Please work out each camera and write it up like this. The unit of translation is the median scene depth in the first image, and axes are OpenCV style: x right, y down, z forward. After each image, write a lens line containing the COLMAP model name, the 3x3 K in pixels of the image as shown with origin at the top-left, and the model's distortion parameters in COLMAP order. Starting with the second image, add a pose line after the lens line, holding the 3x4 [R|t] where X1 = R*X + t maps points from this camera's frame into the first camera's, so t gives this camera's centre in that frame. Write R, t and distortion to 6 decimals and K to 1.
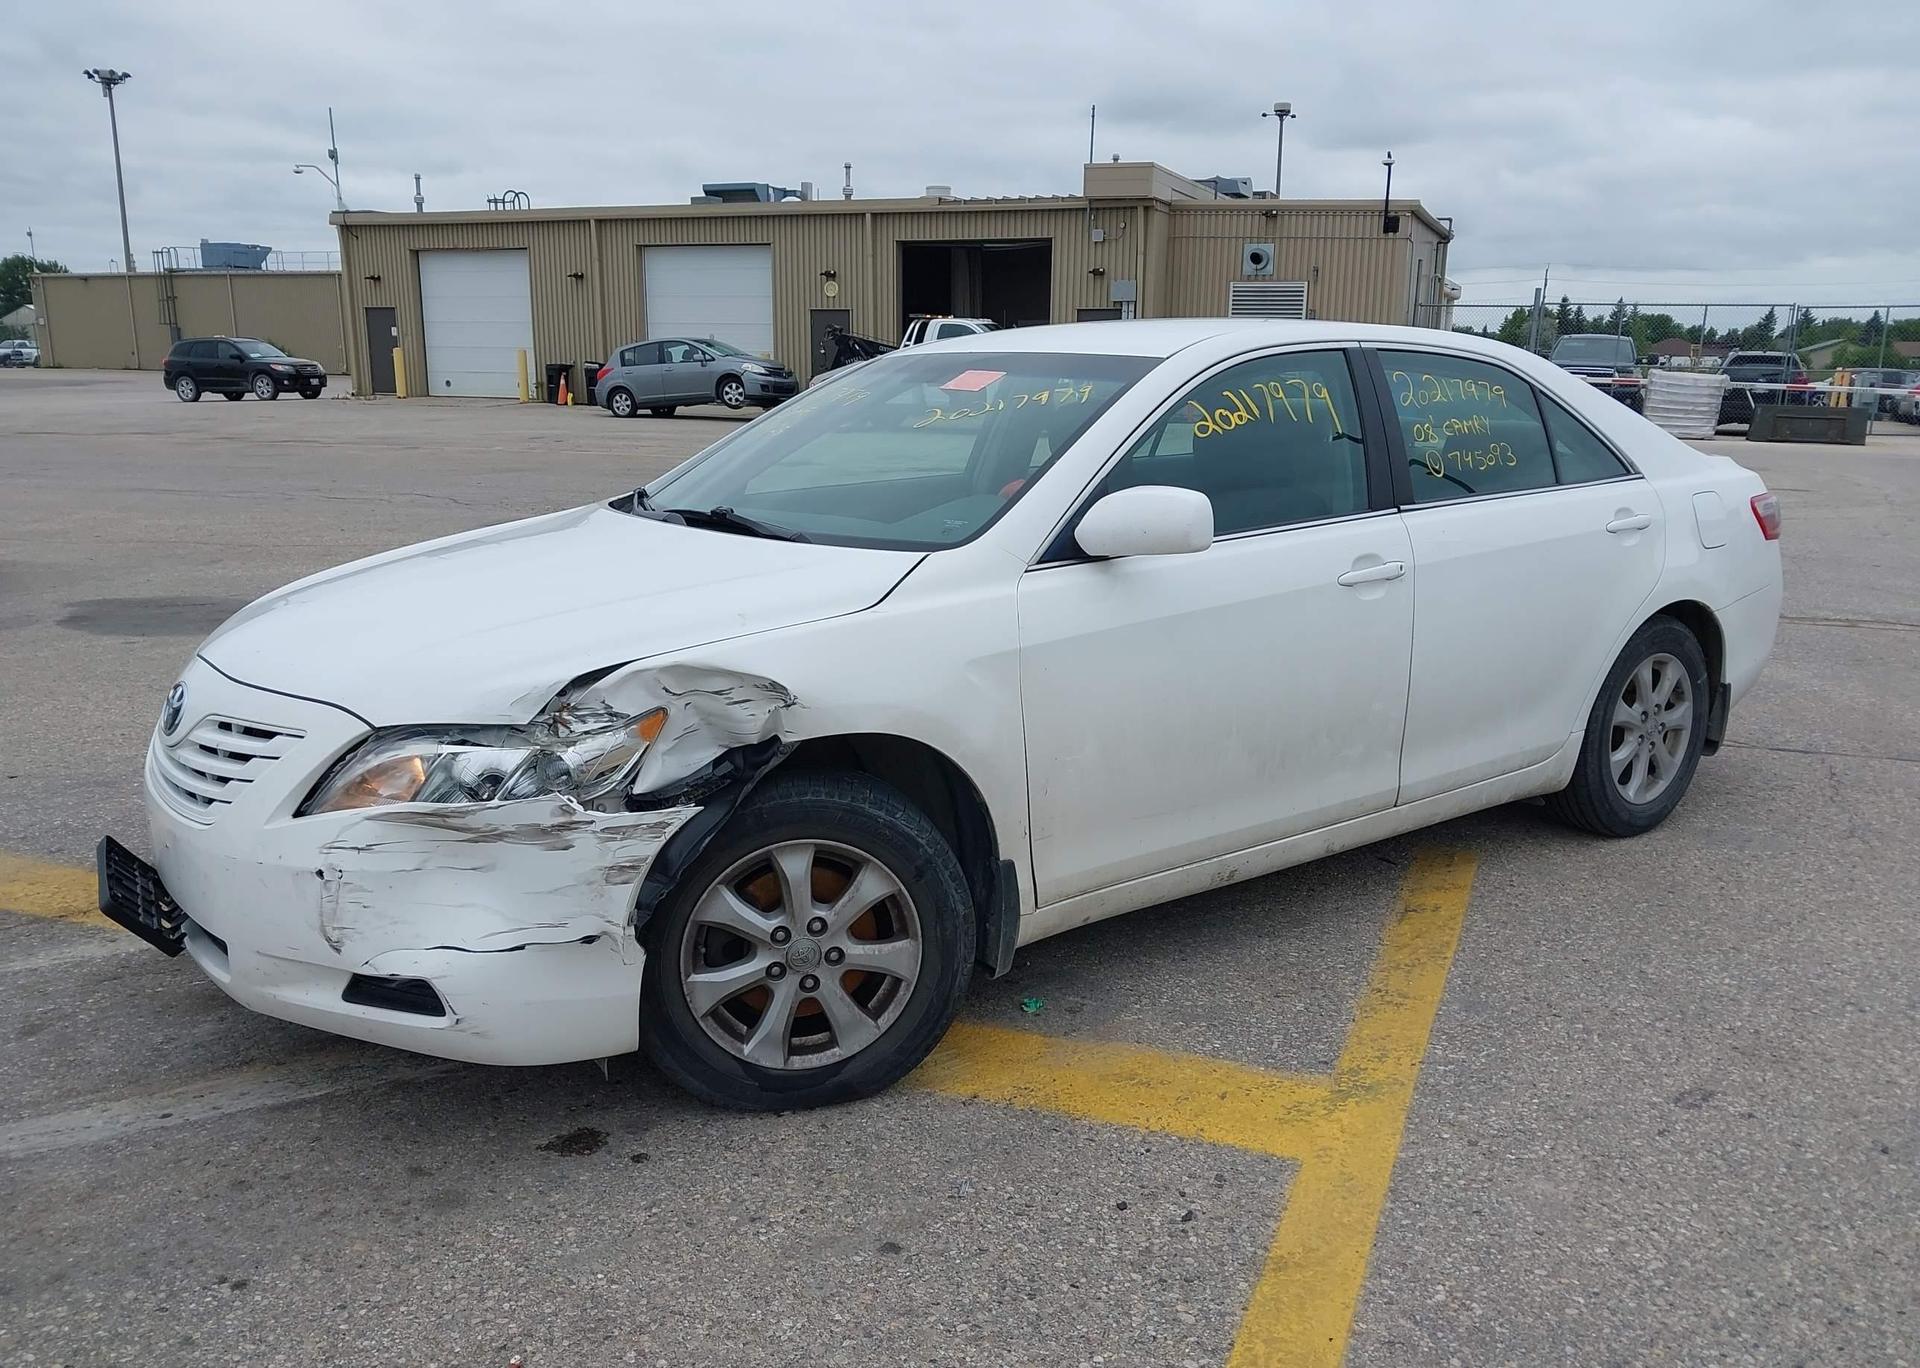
lens RADIAL K [[1525.3, 0, 959.1], [0, 1525.3, 724.4], [0, 0, 1]] dist [0.015021, -0.018992]
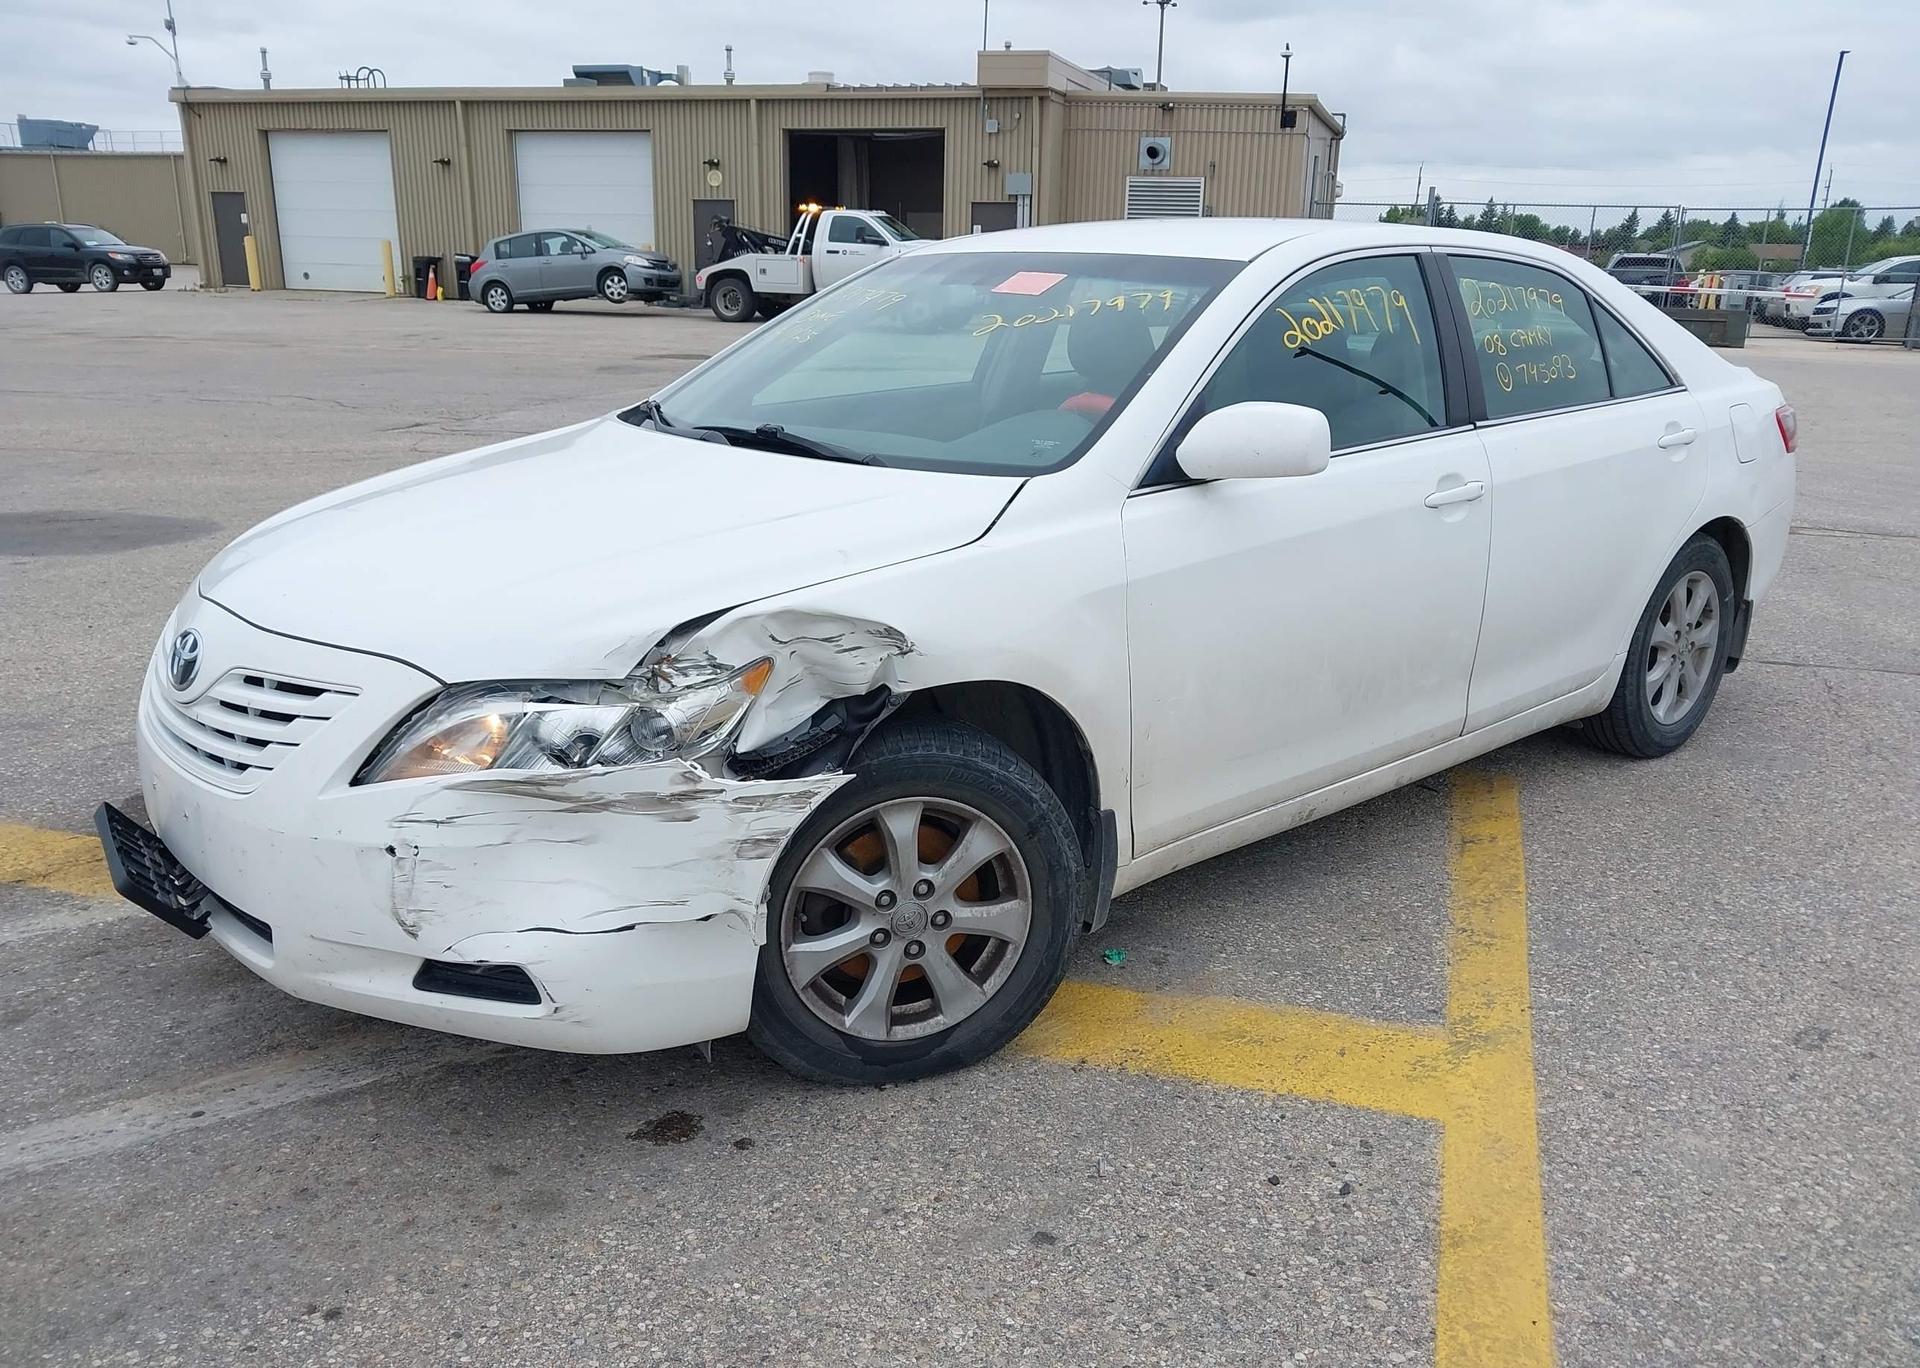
lens RADIAL K [[1525.3, 0, 962.0], [0, 1525.3, 730.1], [0, 0, 1]] dist [0.015021, -0.018992]
pose [[0.996647, -0.016250, 0.080190, -0.108915], [0.010833, 0.997658, 0.067537, -0.019273], [-0.081099, -0.066442, 0.994489, 0.067263]]
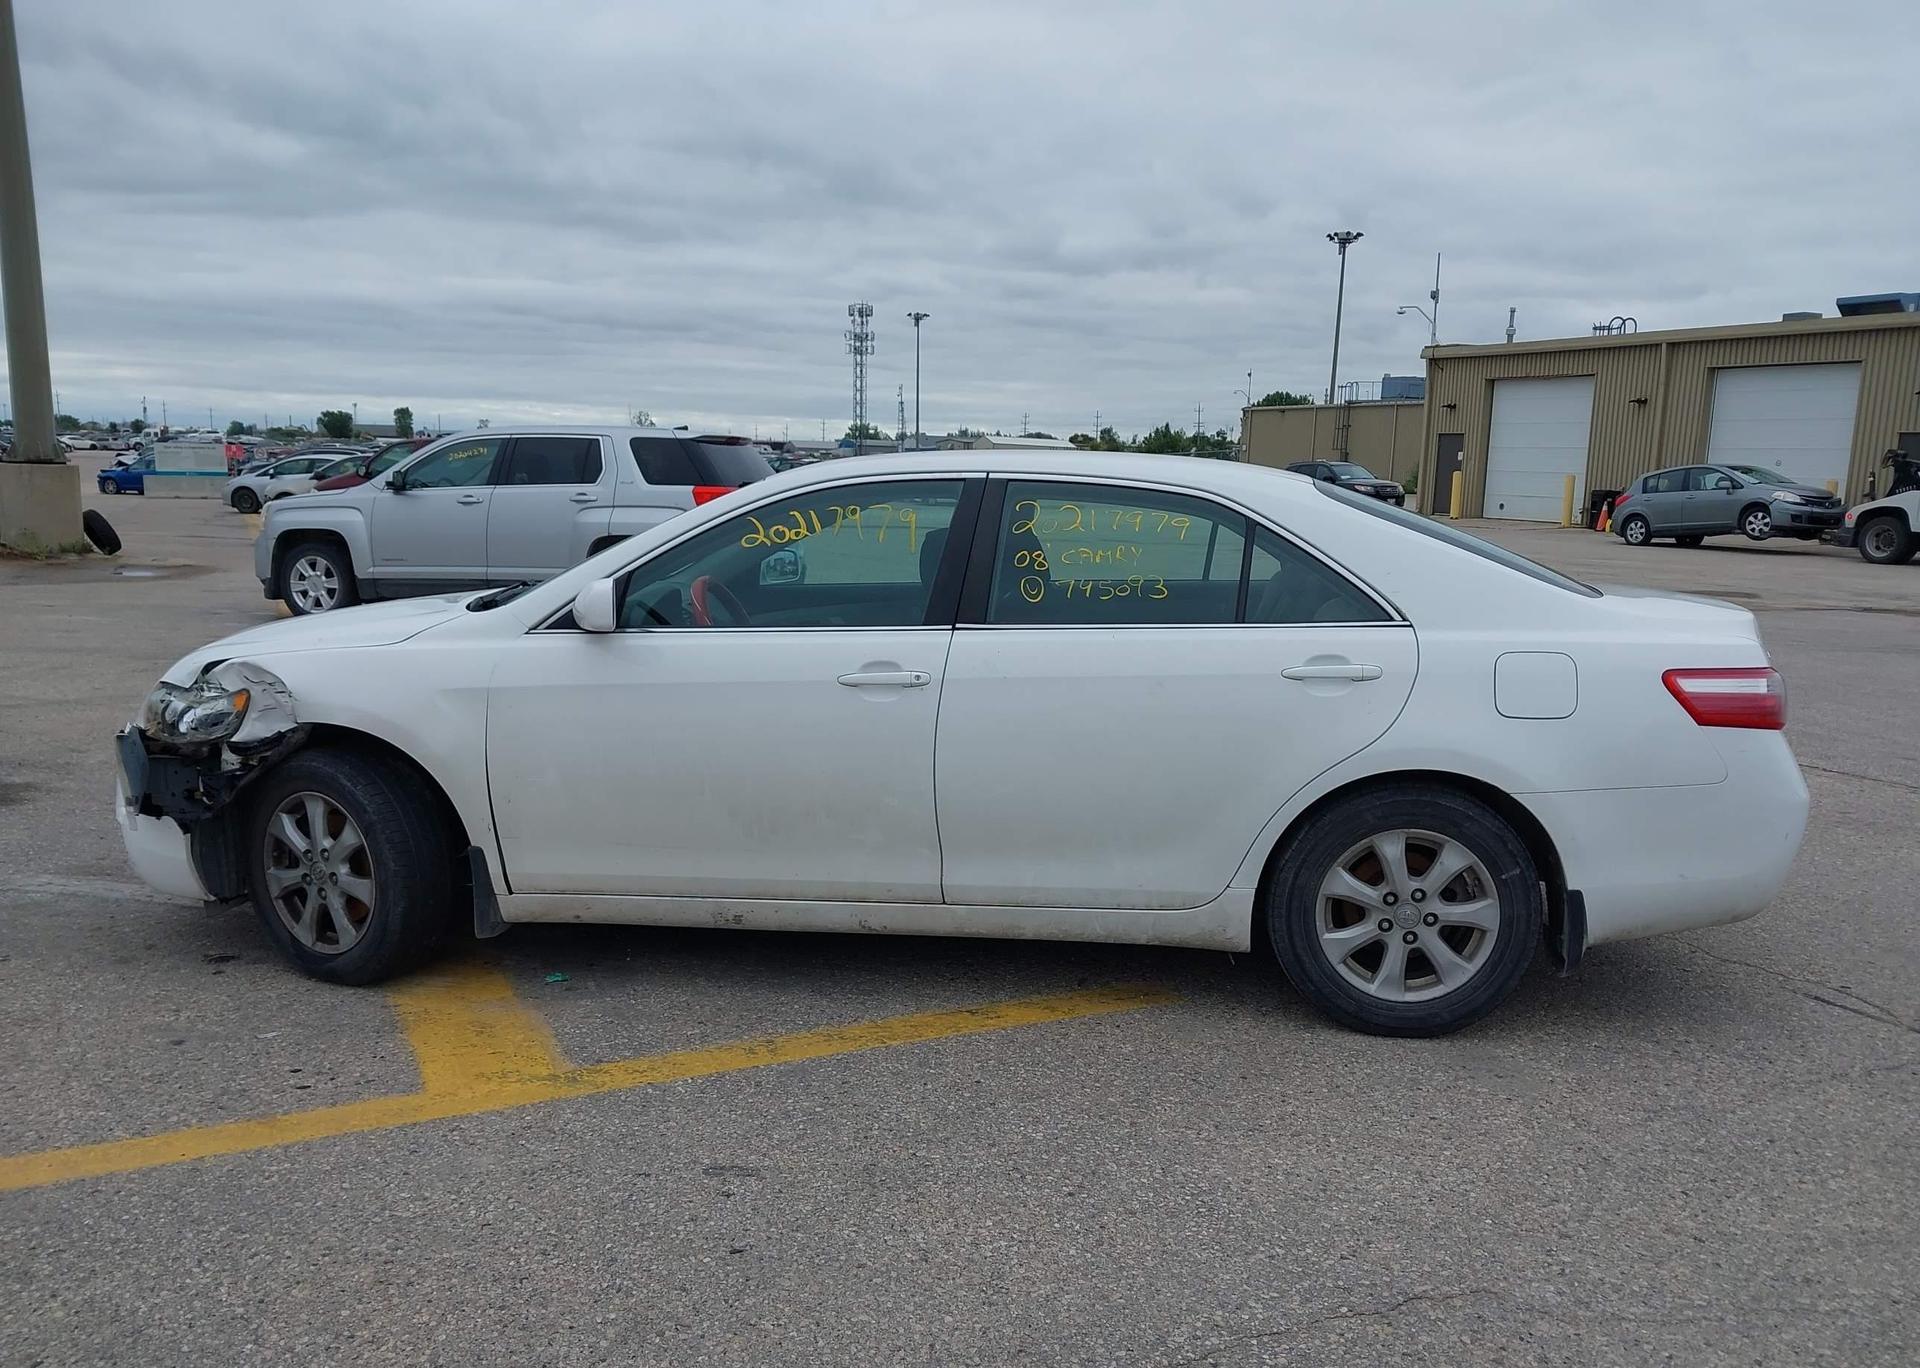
lens RADIAL K [[1525.3, 0, 957.9], [0, 1525.3, 690.3], [0, 0, 1]] dist [0.015021, -0.018992]
pose [[0.737072, 0.107640, -0.667187, 1.011965], [-0.173284, 0.984331, -0.032629, -0.061650], [0.653221, 0.139663, 0.744175, 0.210875]]
